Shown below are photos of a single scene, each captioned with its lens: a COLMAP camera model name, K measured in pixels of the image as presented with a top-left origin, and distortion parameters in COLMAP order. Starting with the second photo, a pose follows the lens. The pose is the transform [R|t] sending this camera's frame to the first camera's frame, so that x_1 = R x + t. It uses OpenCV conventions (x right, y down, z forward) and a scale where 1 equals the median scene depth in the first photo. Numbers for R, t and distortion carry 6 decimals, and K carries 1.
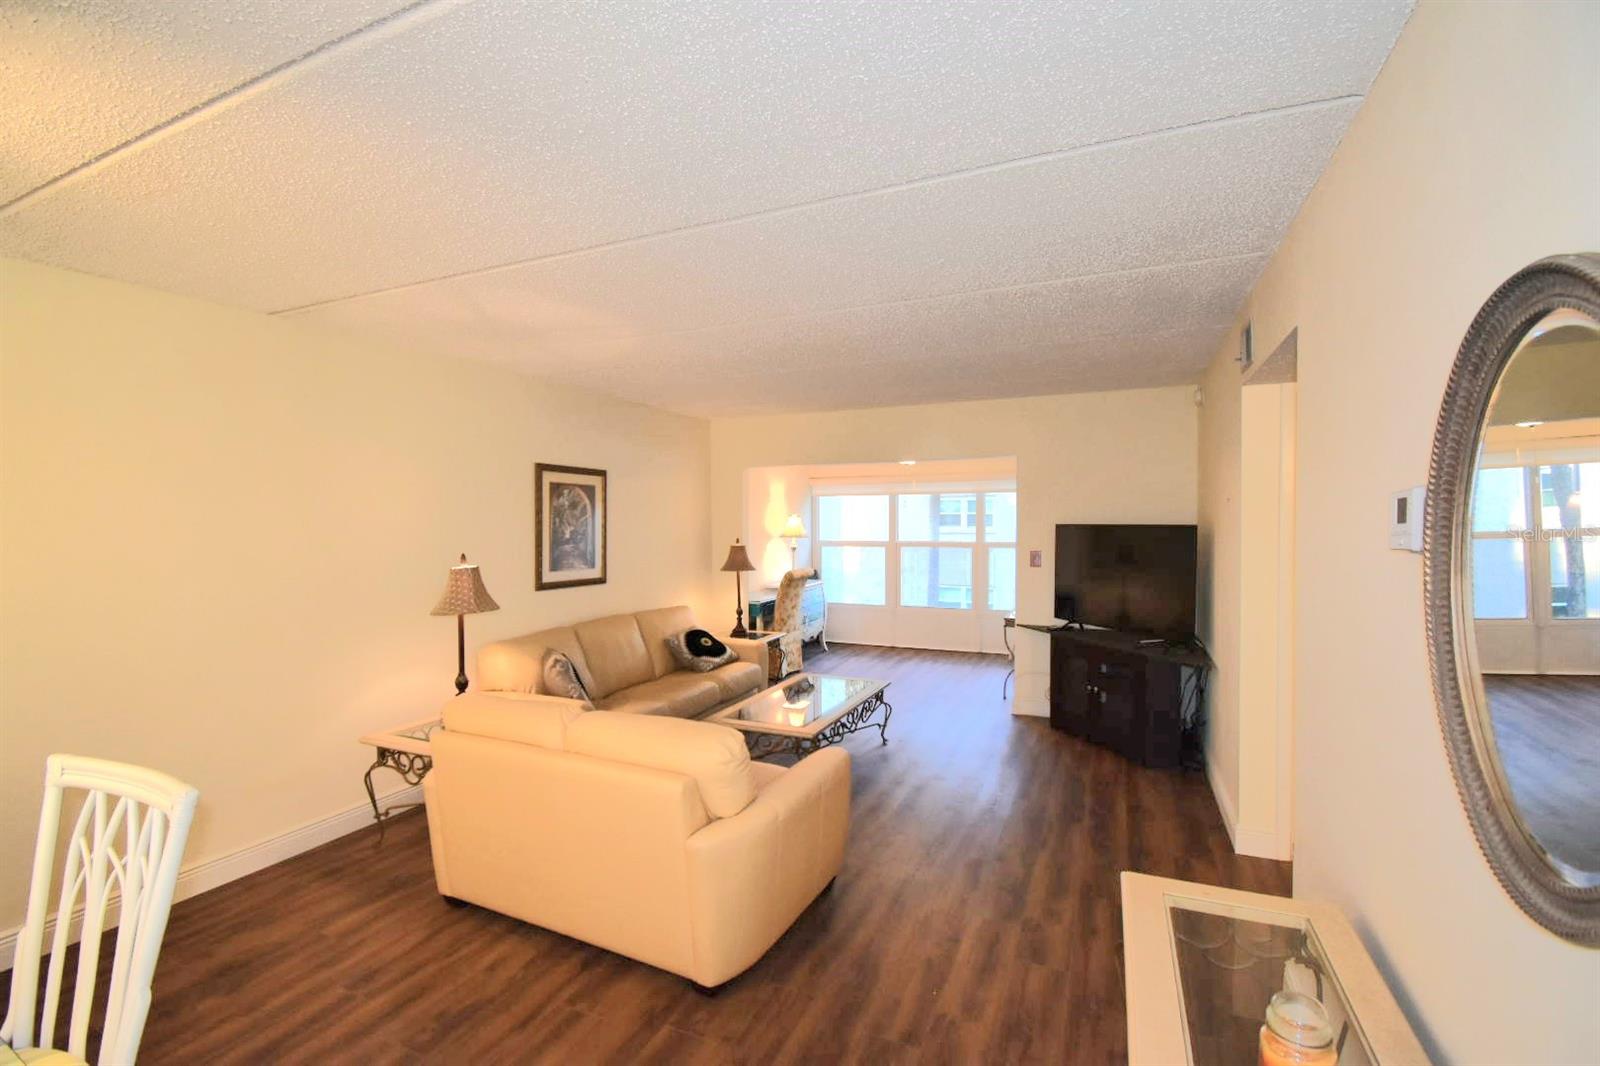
lens RADIAL K [[704.6, 0, 803.2], [0, 704.6, 535.9], [0, 0, 1]] dist [0.023445, -0.026799]
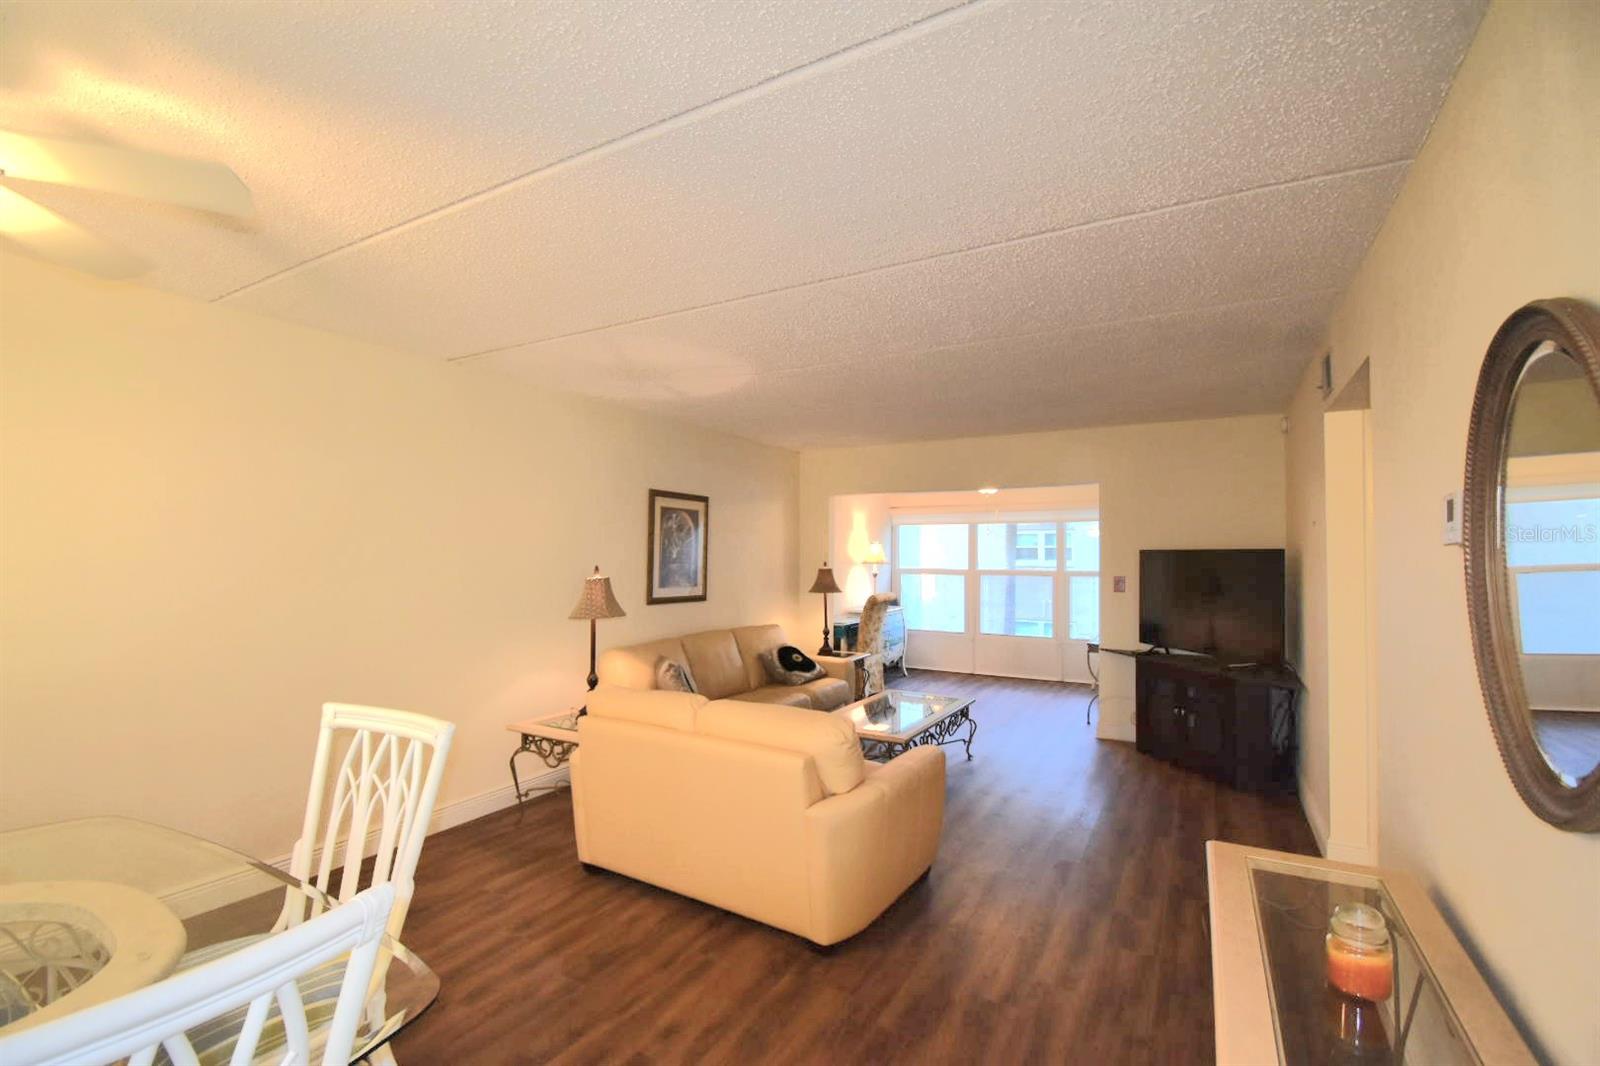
lens RADIAL K [[704.6, 0, 803.2], [0, 704.6, 535.9], [0, 0, 1]] dist [0.023445, -0.026799]
pose [[0.995077, 0.007092, -0.098848, -0.027736], [-0.011913, 0.998763, -0.048270, 0.020151], [0.098383, 0.049210, 0.993931, -0.070718]]
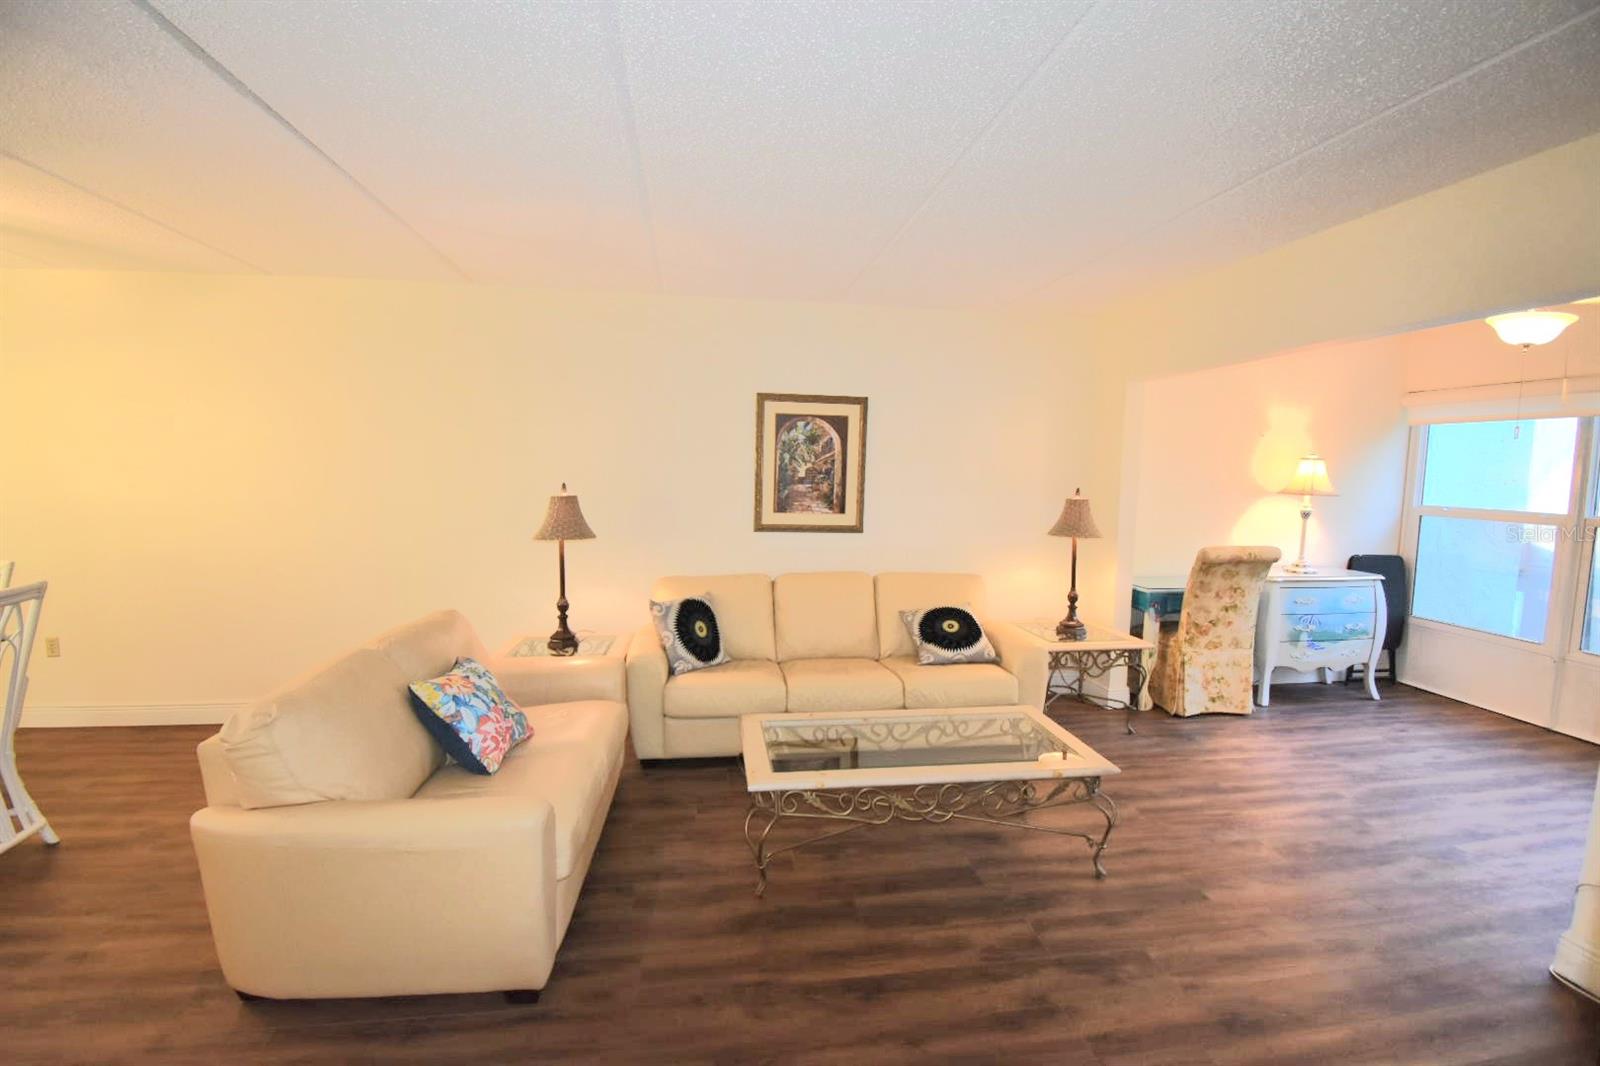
lens RADIAL K [[723.3, 0, 800.0], [0, 723.3, 533.0], [0, 0, 1]] dist [0.028912, -0.030449]
pose [[0.544690, 0.085958, -0.834221, 0.433505], [-0.036599, 0.996222, 0.078753, 0.001934], [0.837838, -0.012365, 0.545778, 0.516558]]
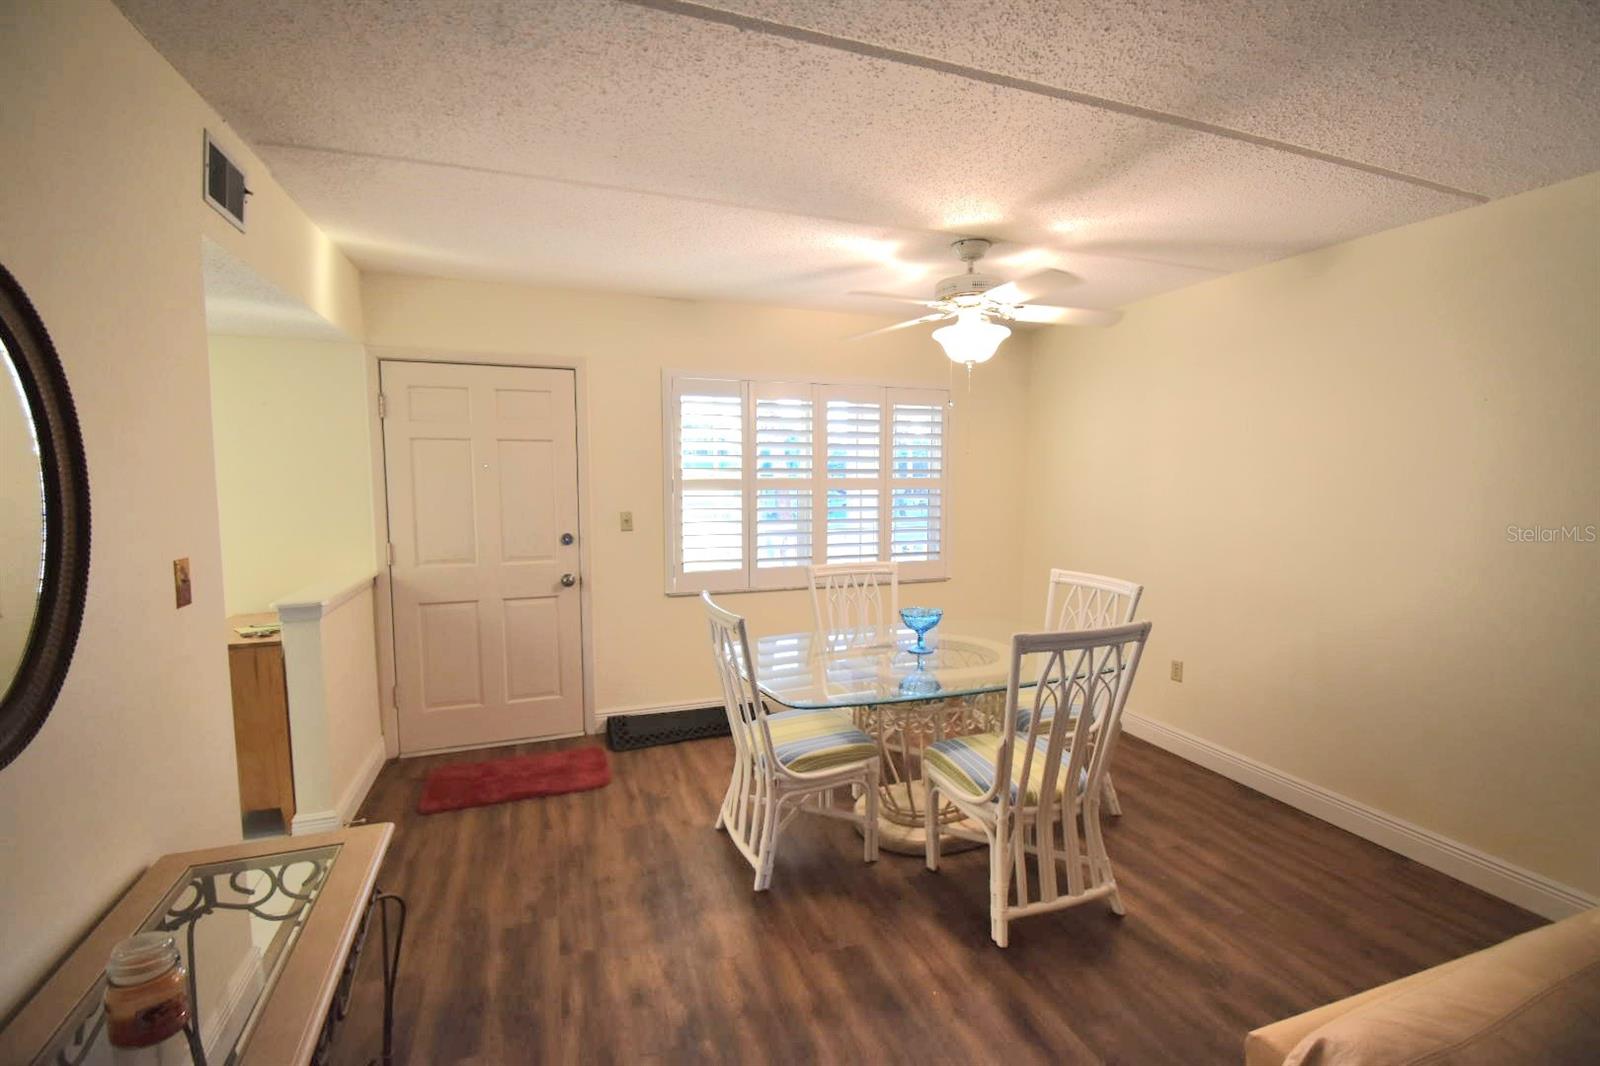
lens RADIAL K [[704.6, 0, 803.2], [0, 704.6, 535.9], [0, 0, 1]] dist [0.023445, -0.026799]
pose [[-0.700879, 0.061600, -0.710615, 0.170959], [-0.019096, 0.994286, 0.105024, 0.000034], [0.713024, 0.087179, -0.695699, 0.493020]]
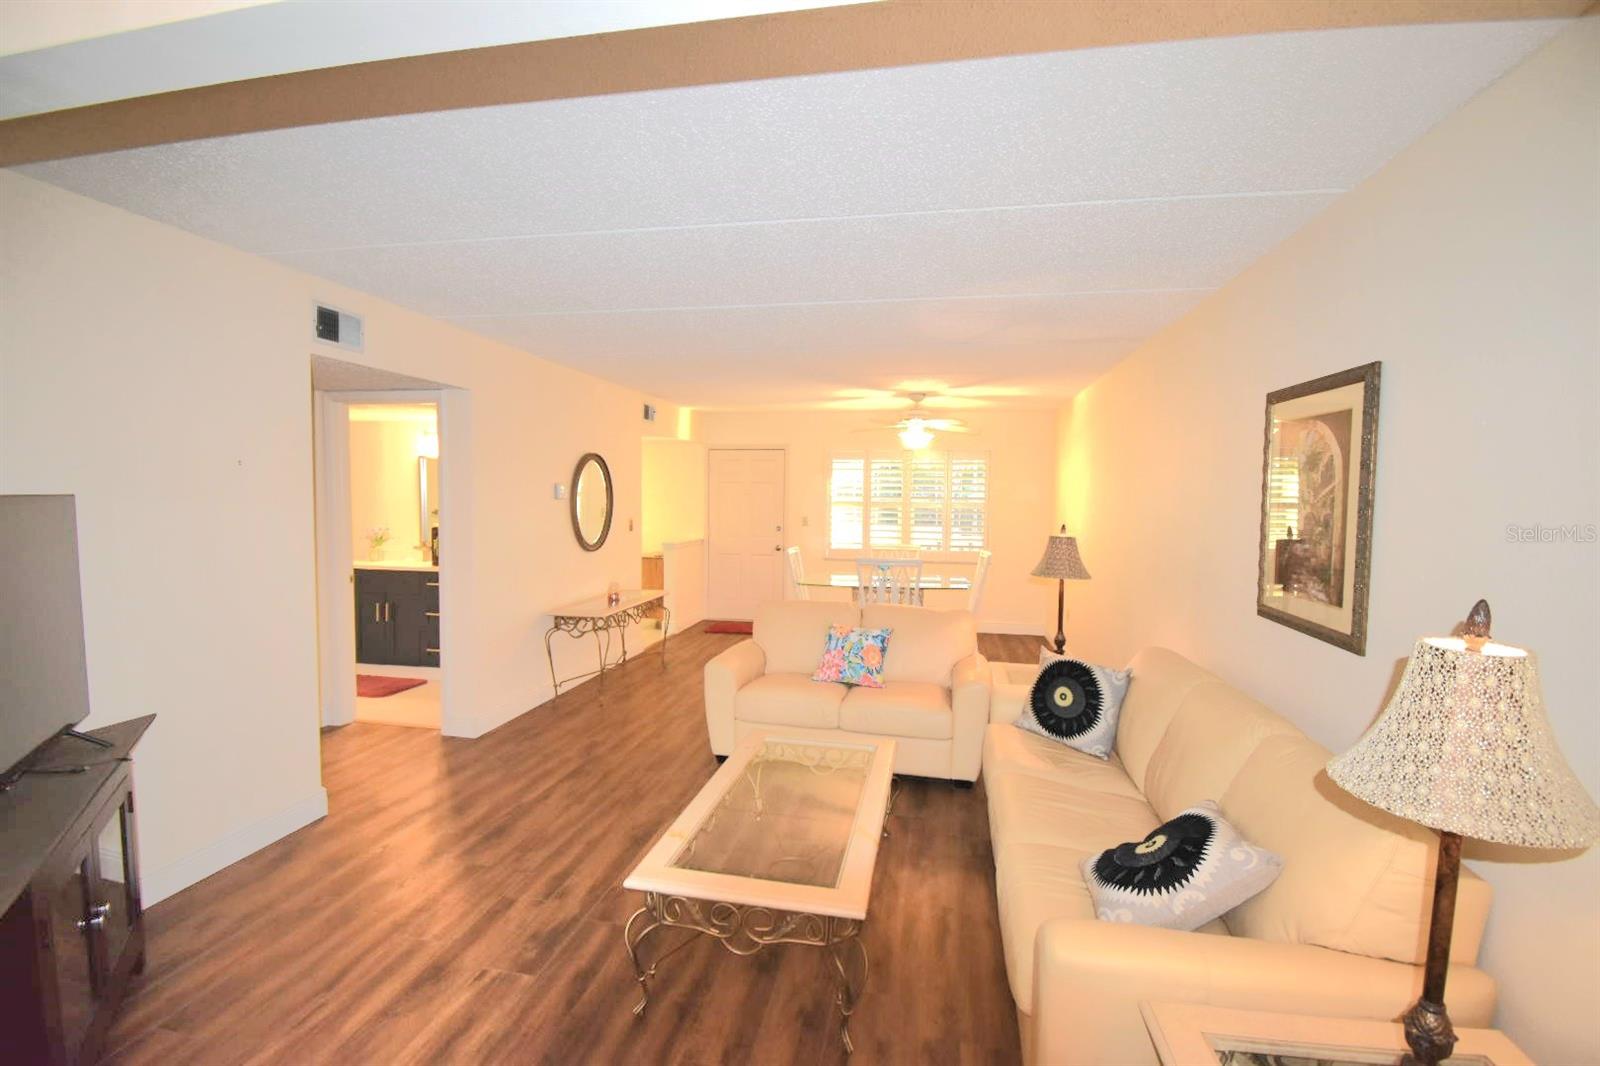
lens RADIAL K [[704.6, 0, 803.2], [0, 704.6, 535.9], [0, 0, 1]] dist [0.023445, -0.026799]
pose [[-0.974695, 0.005761, -0.223465, 0.113547], [-0.012601, 0.996663, 0.080654, -0.028568], [0.223184, 0.081428, -0.971369, 1.430767]]
